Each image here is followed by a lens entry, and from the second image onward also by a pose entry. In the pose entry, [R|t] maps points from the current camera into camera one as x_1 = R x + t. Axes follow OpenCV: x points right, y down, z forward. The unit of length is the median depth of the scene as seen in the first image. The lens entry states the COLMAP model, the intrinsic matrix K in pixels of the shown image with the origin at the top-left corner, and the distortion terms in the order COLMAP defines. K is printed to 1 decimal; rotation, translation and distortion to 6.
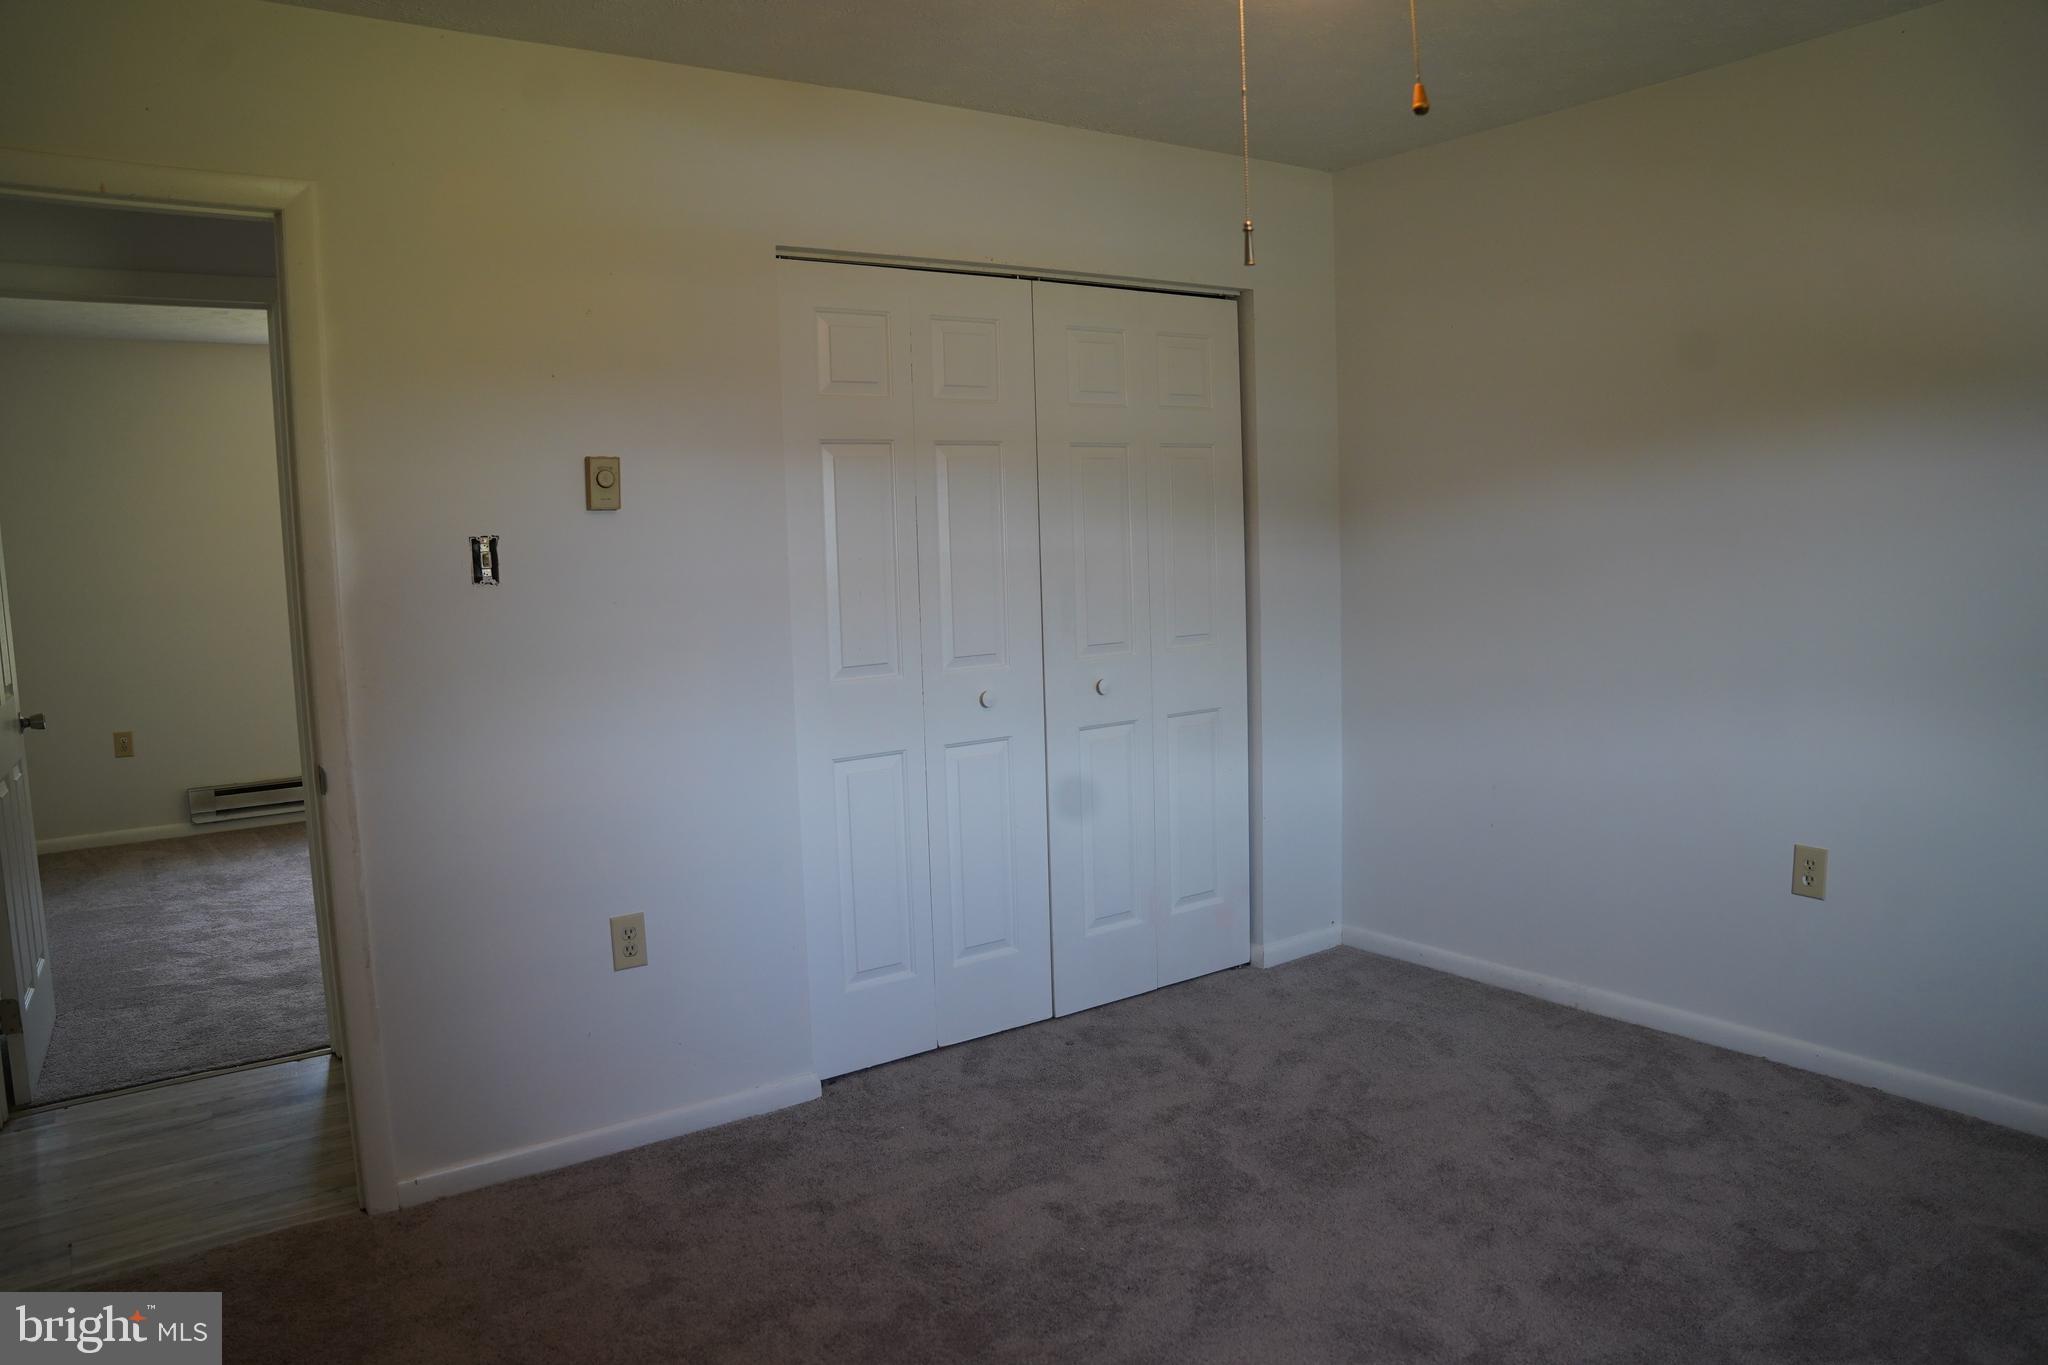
lens RADIAL K [[1413.0, 0, 1025.1], [0, 1413.0, 676.5], [0, 0, 1]] dist [-0.177474, 0.129132]
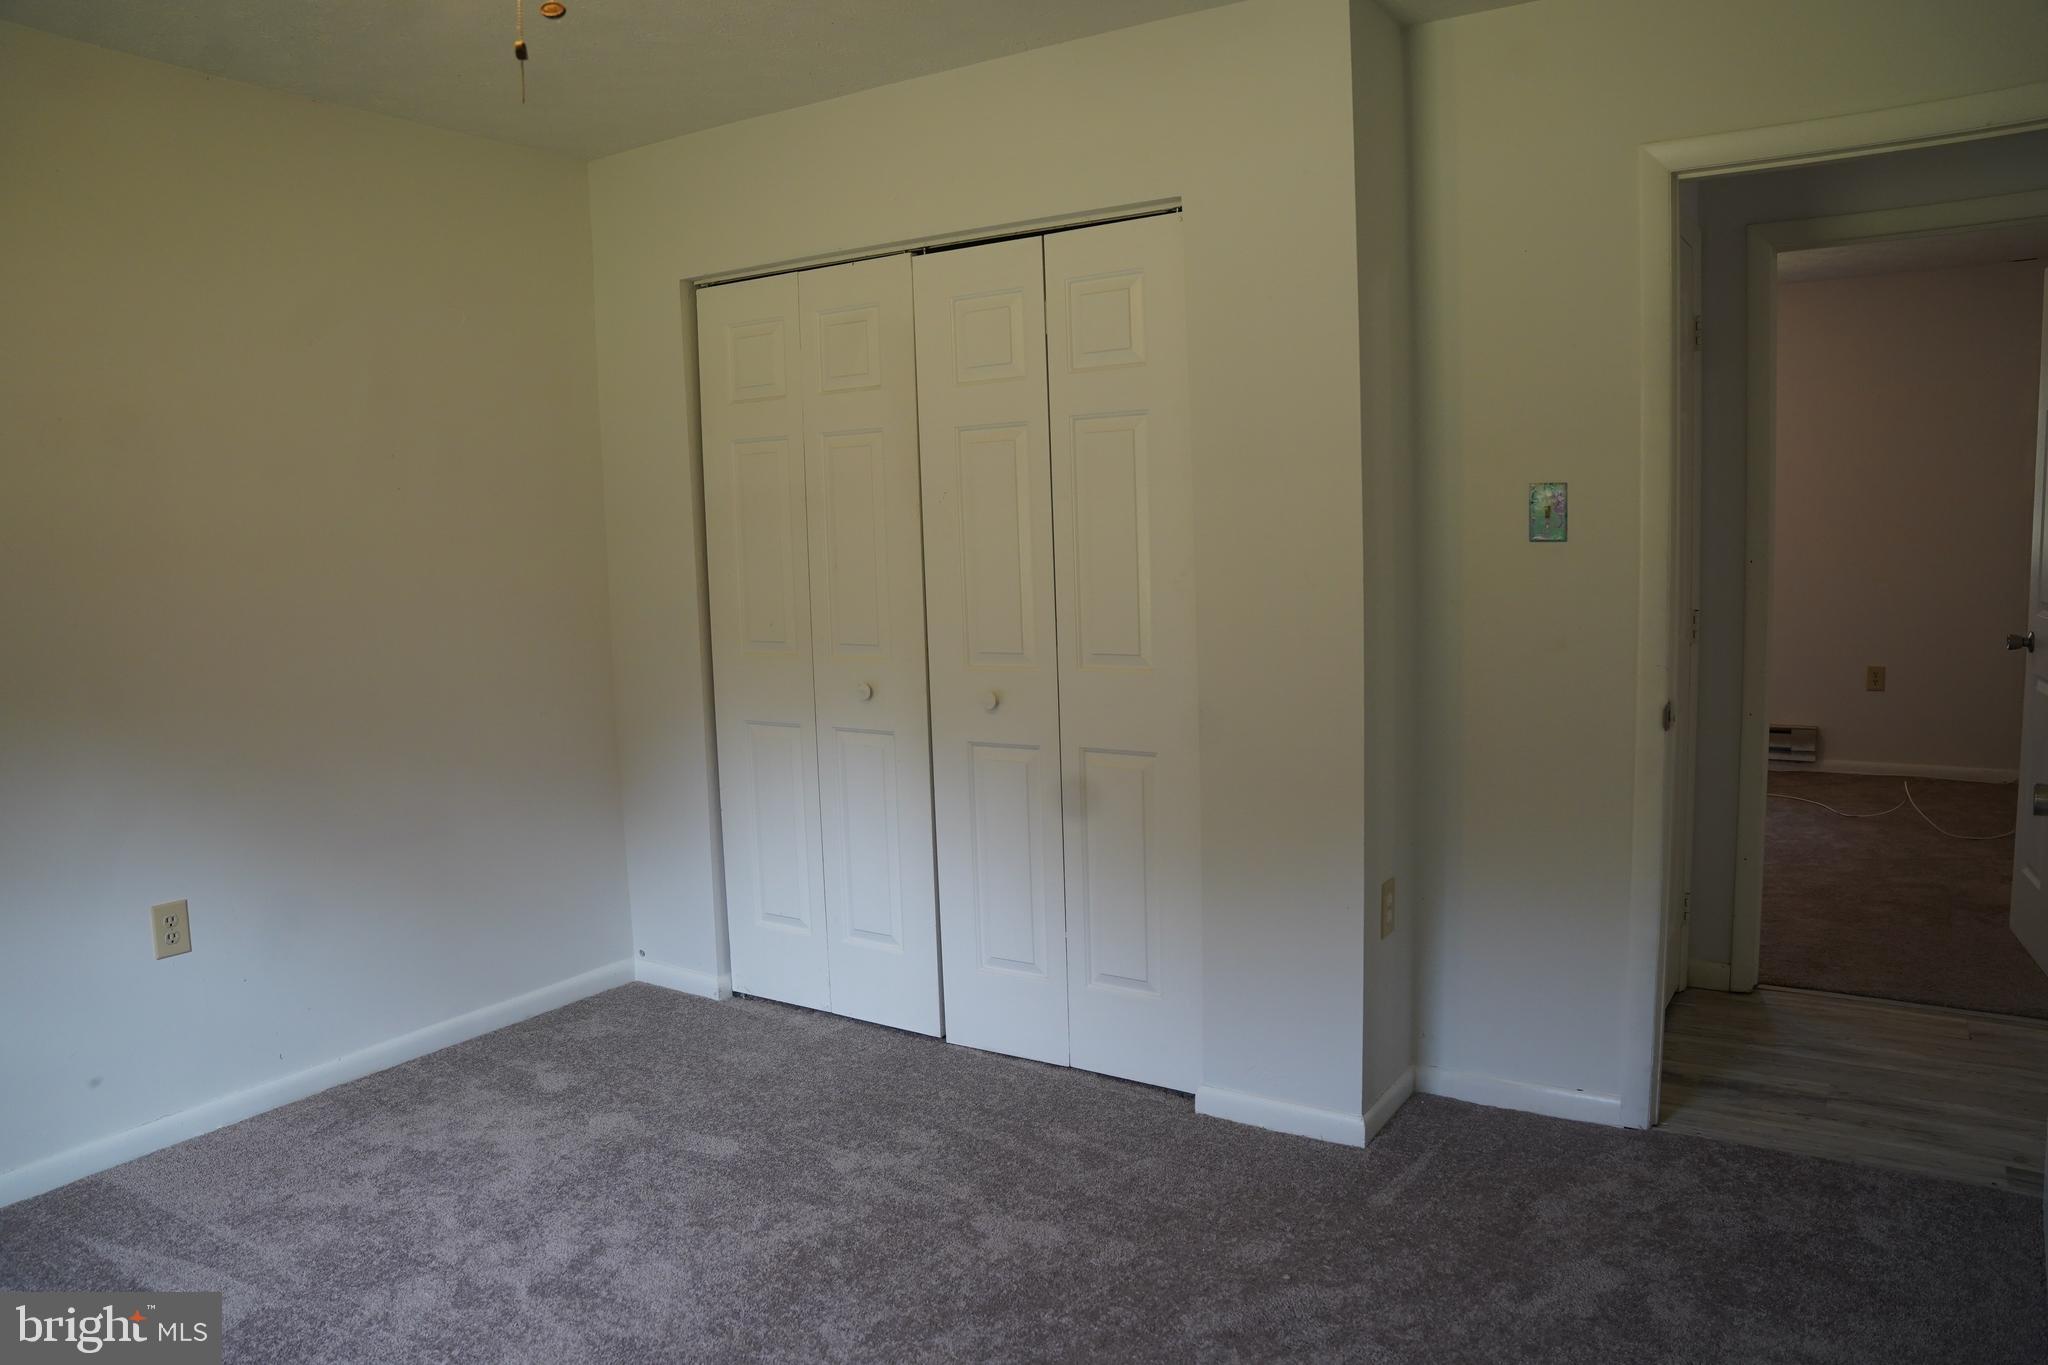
lens RADIAL K [[1413.0, 0, 1025.1], [0, 1413.0, 676.5], [0, 0, 1]] dist [-0.177474, 0.129132]
pose [[-0.361050, -0.055056, 0.930920, -1.298990], [0.135999, 0.984475, 0.110969, -0.142548], [-0.922576, 0.166669, -0.347957, 1.850329]]
